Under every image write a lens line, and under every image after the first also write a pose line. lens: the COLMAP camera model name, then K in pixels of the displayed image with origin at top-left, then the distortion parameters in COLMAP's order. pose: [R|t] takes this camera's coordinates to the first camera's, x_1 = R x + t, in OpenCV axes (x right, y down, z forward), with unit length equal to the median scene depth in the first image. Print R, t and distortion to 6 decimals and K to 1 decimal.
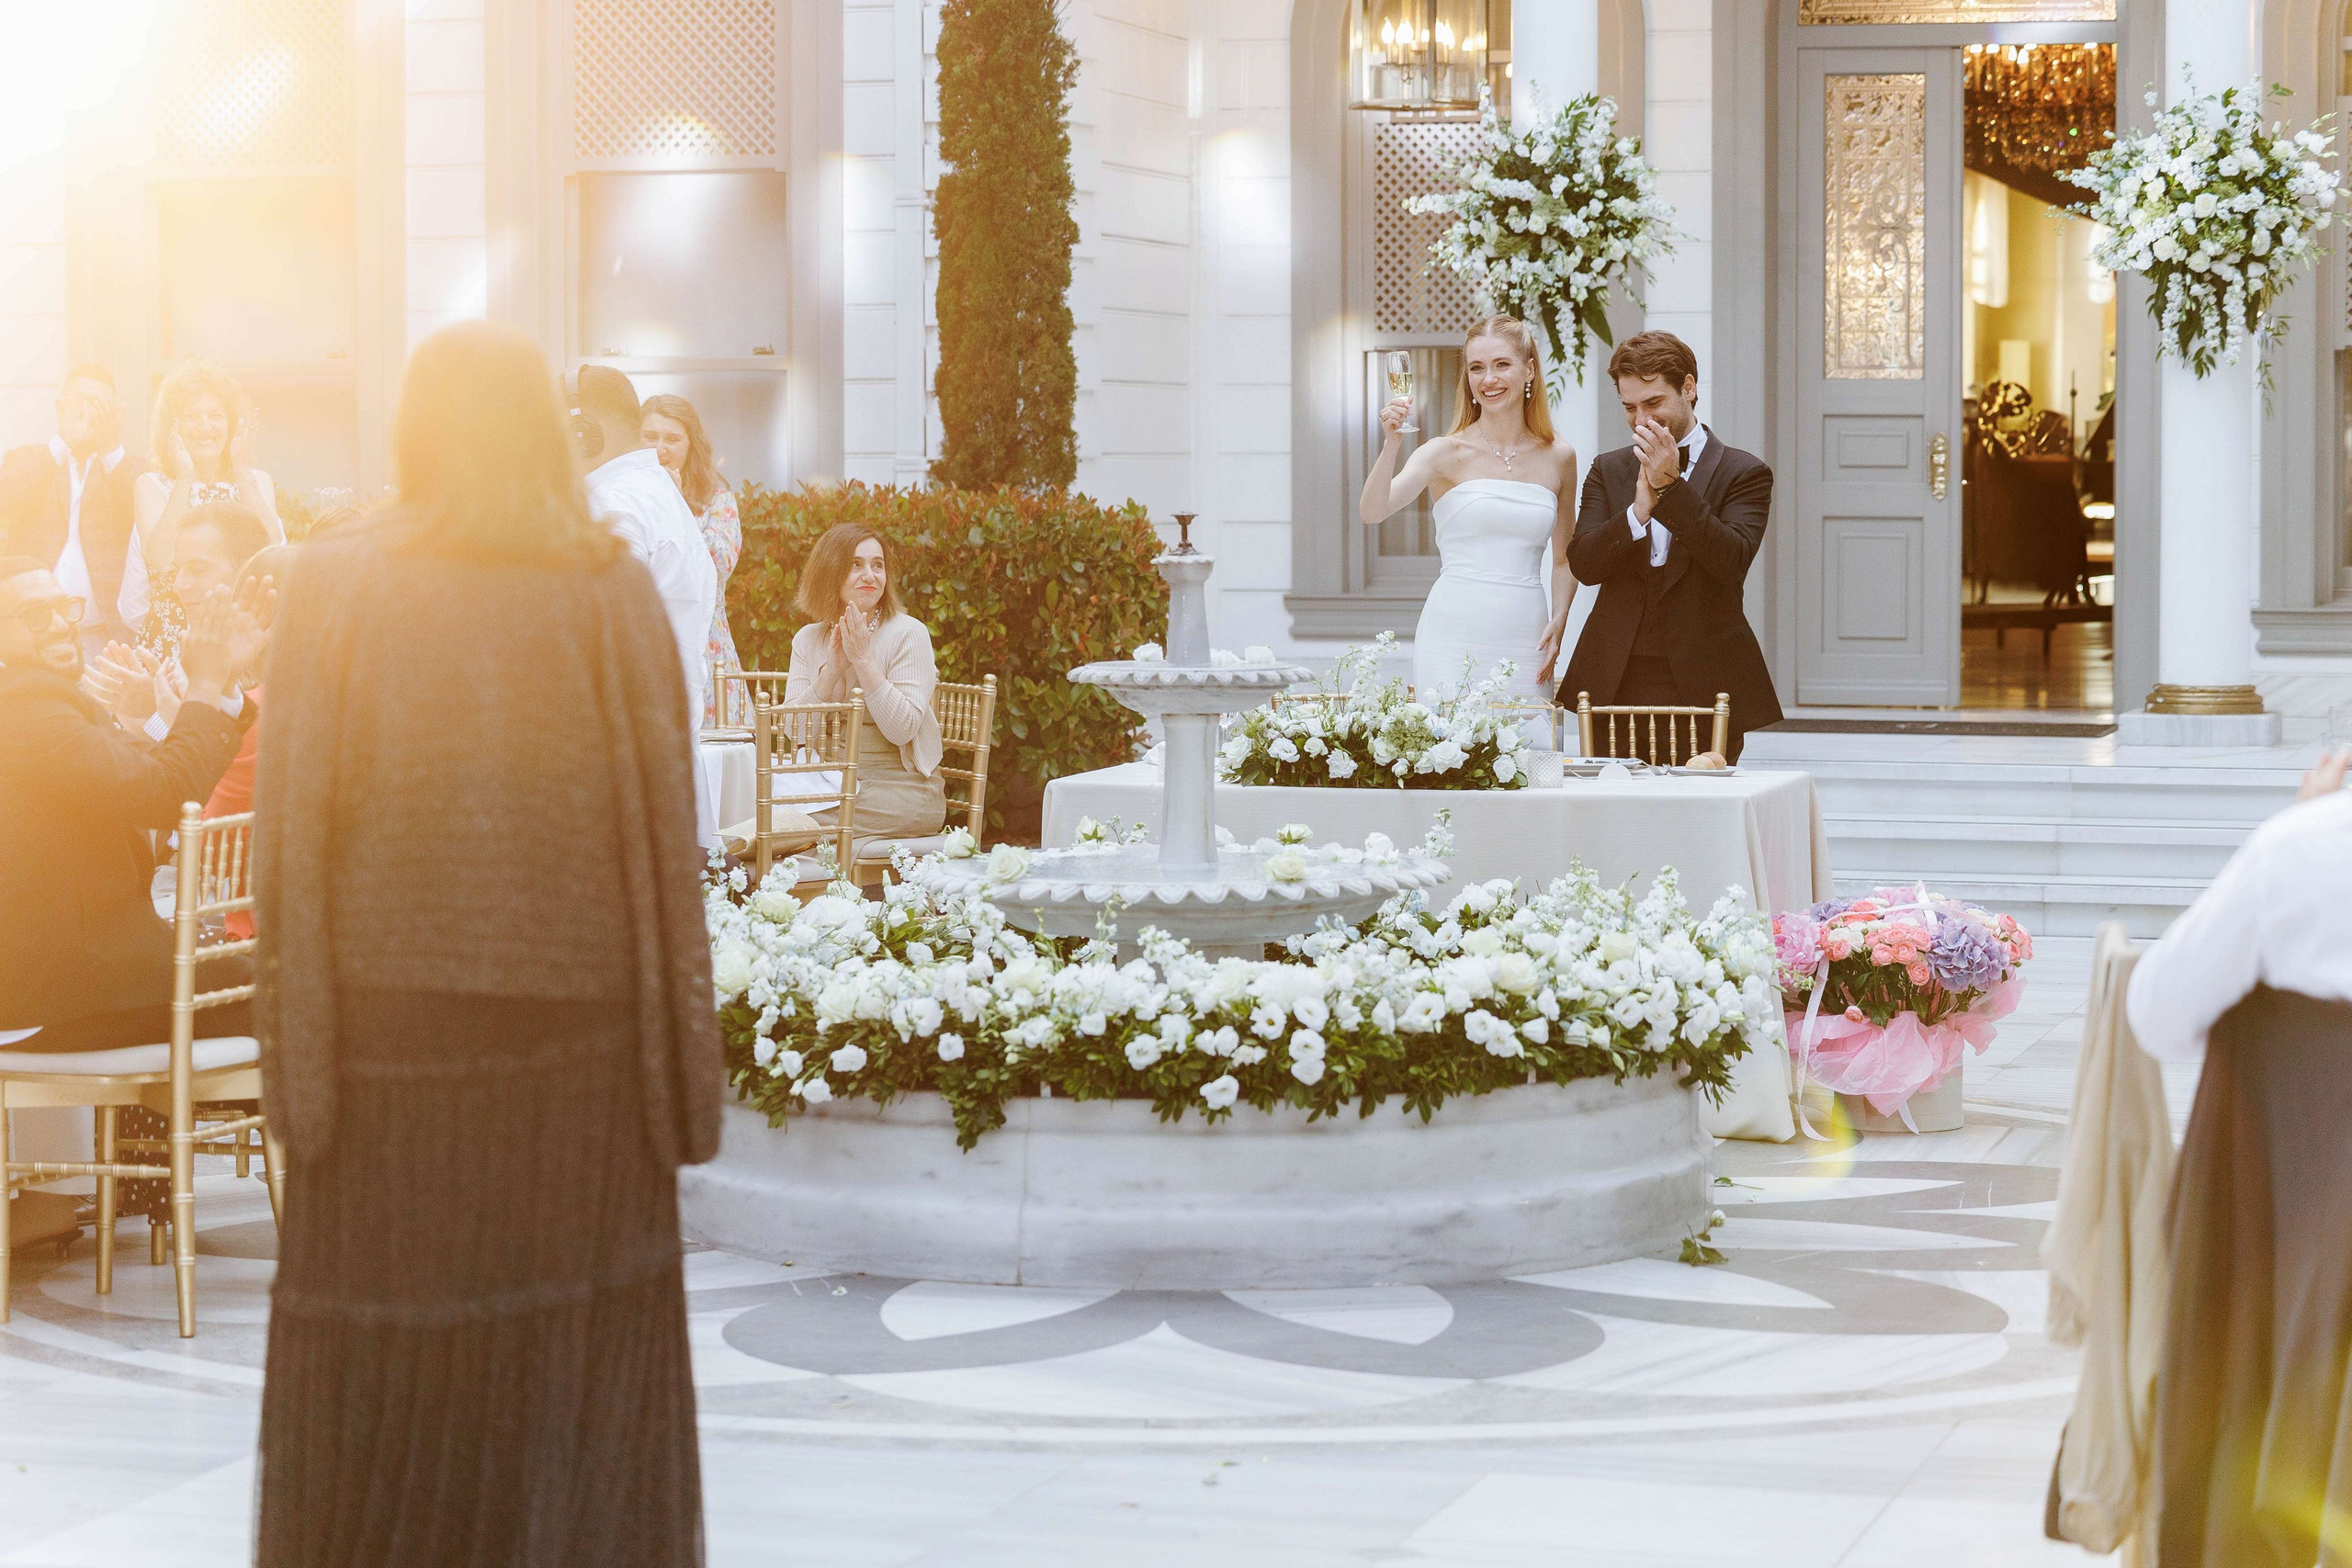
lens RADIAL K [[5346.9, 0, 1175.6], [0, 5346.9, 784.5], [0, 0, 1]] dist [0.021389, 0.000000]
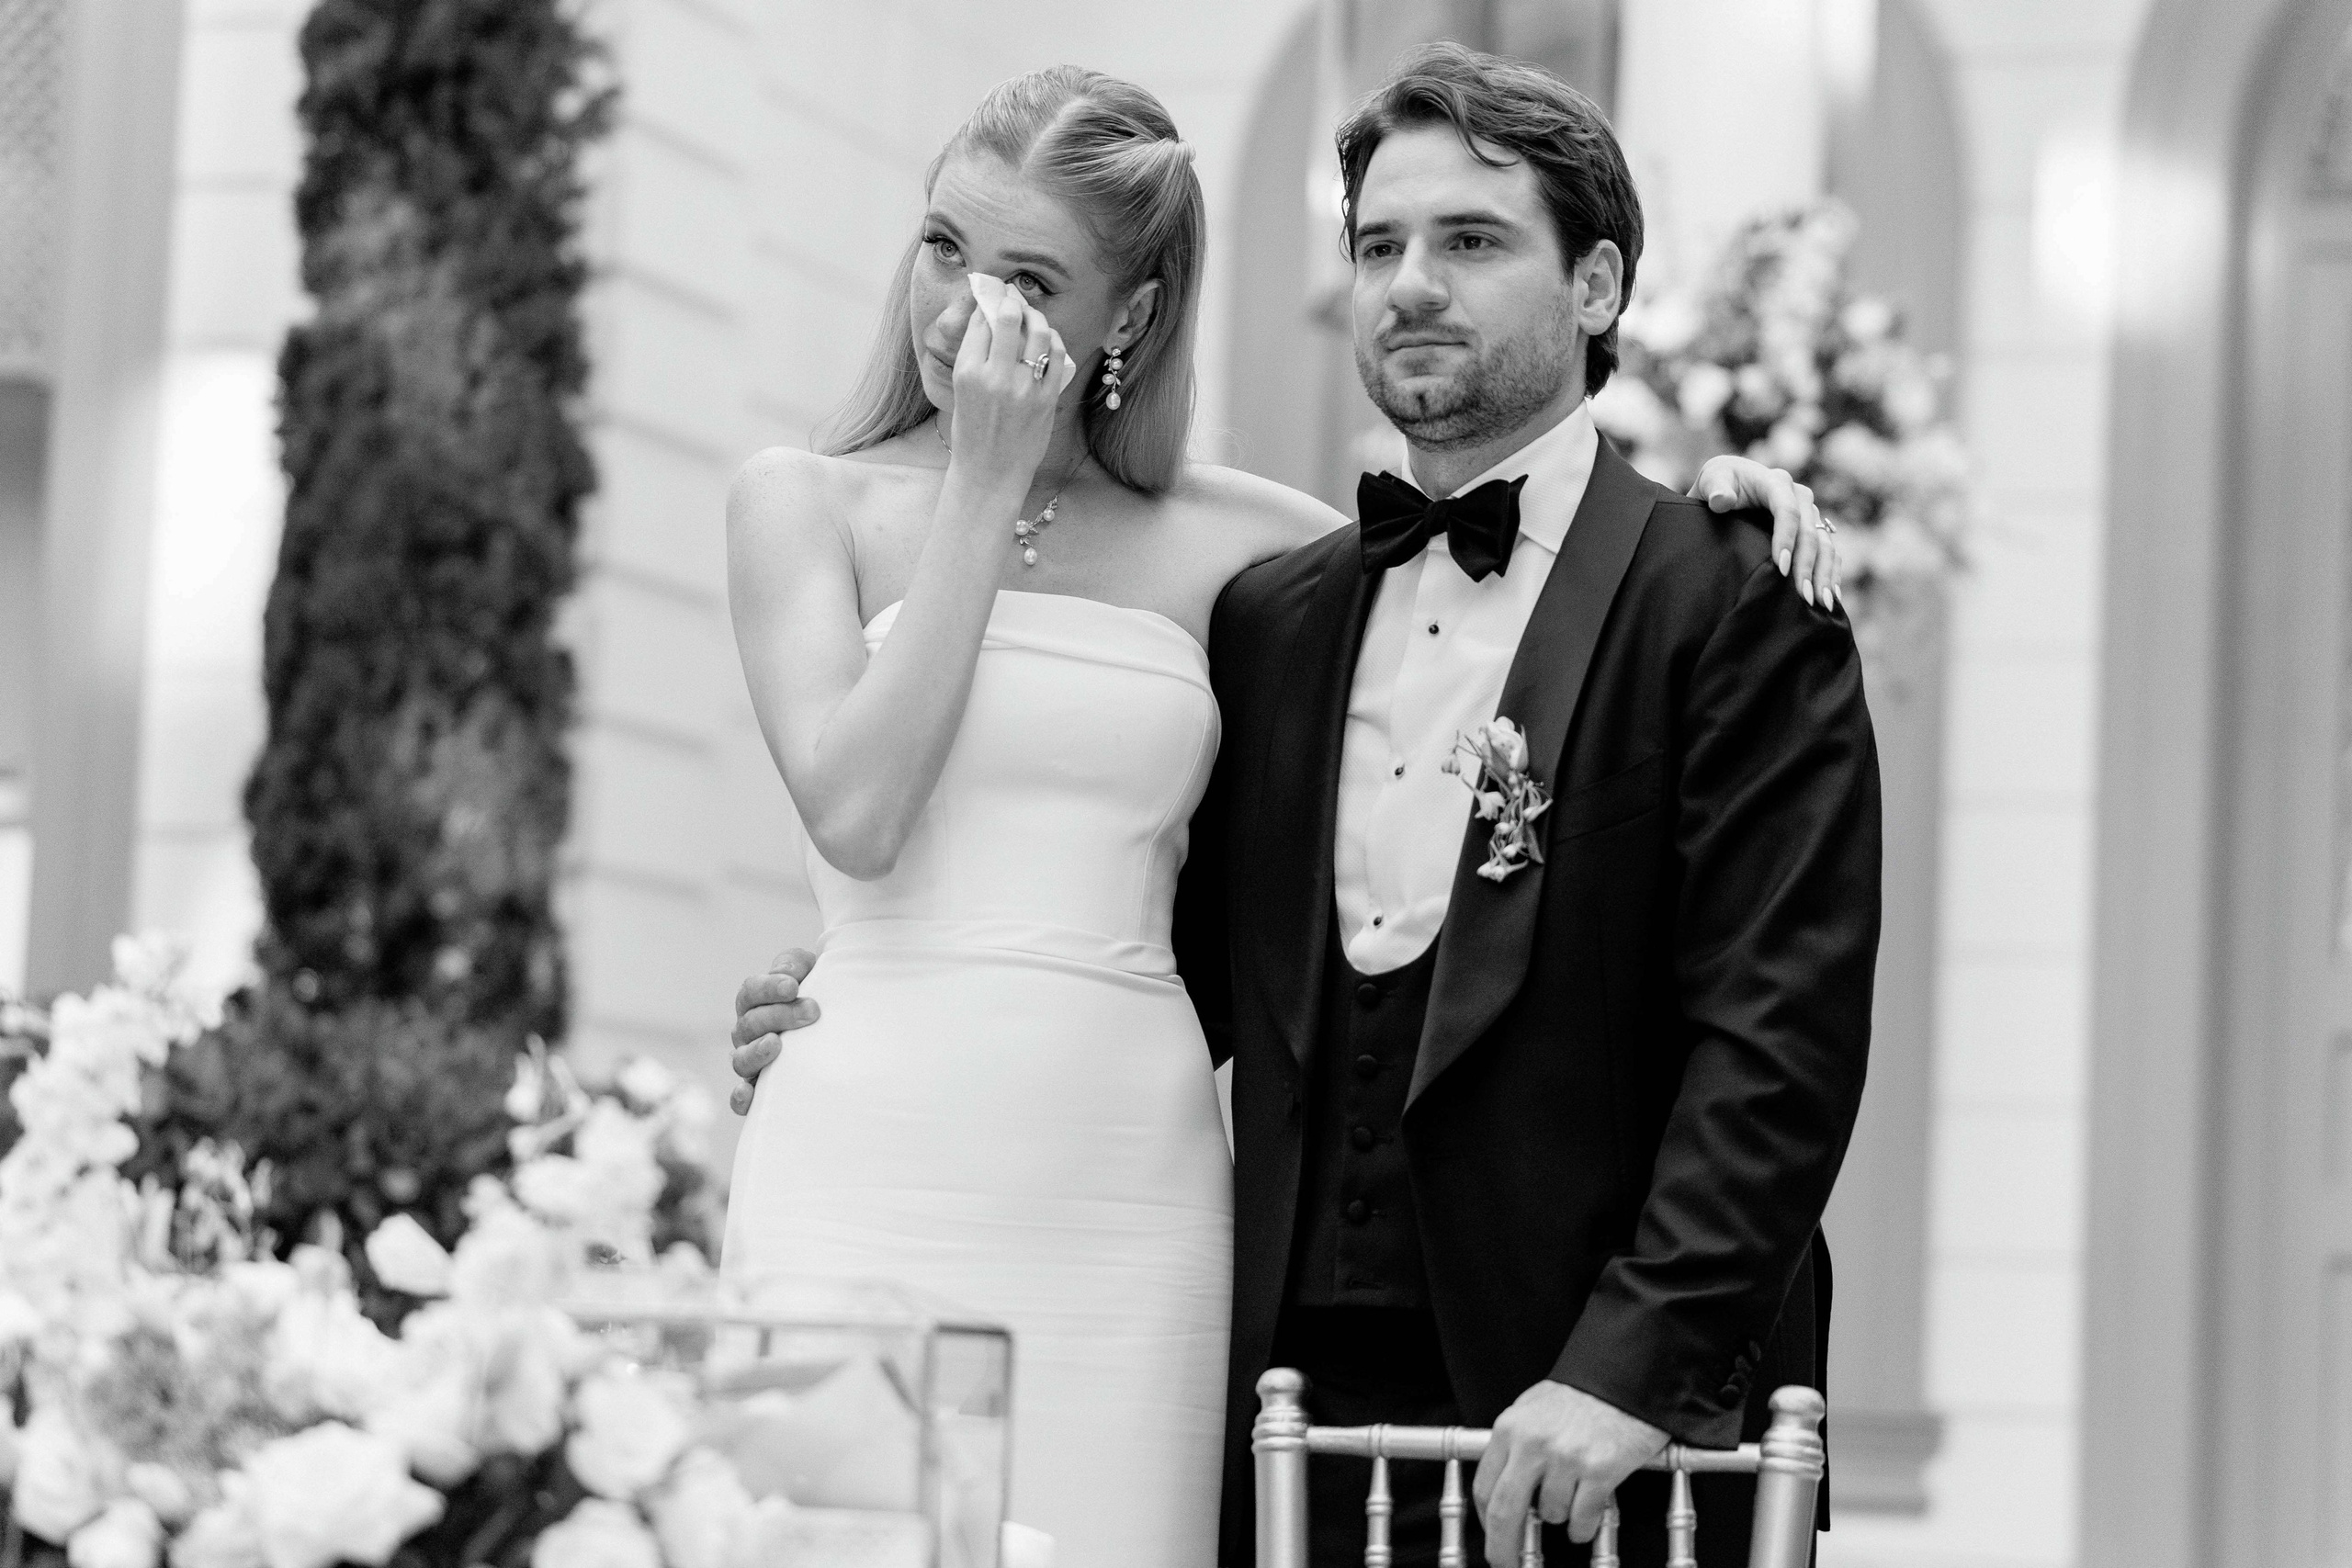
lens RADIAL K [[6721.1, 0, 1177.2], [0, 6721.1, 783.7], [0, 0, 1]] dist [0.015362, 0.000000]
pose [[0.997277, 0.041388, -0.061044, 0.063702], [-0.050425, 0.986651, -0.154843, 0.003979], [0.053820, 0.157499, 0.986051, 0.473341]]
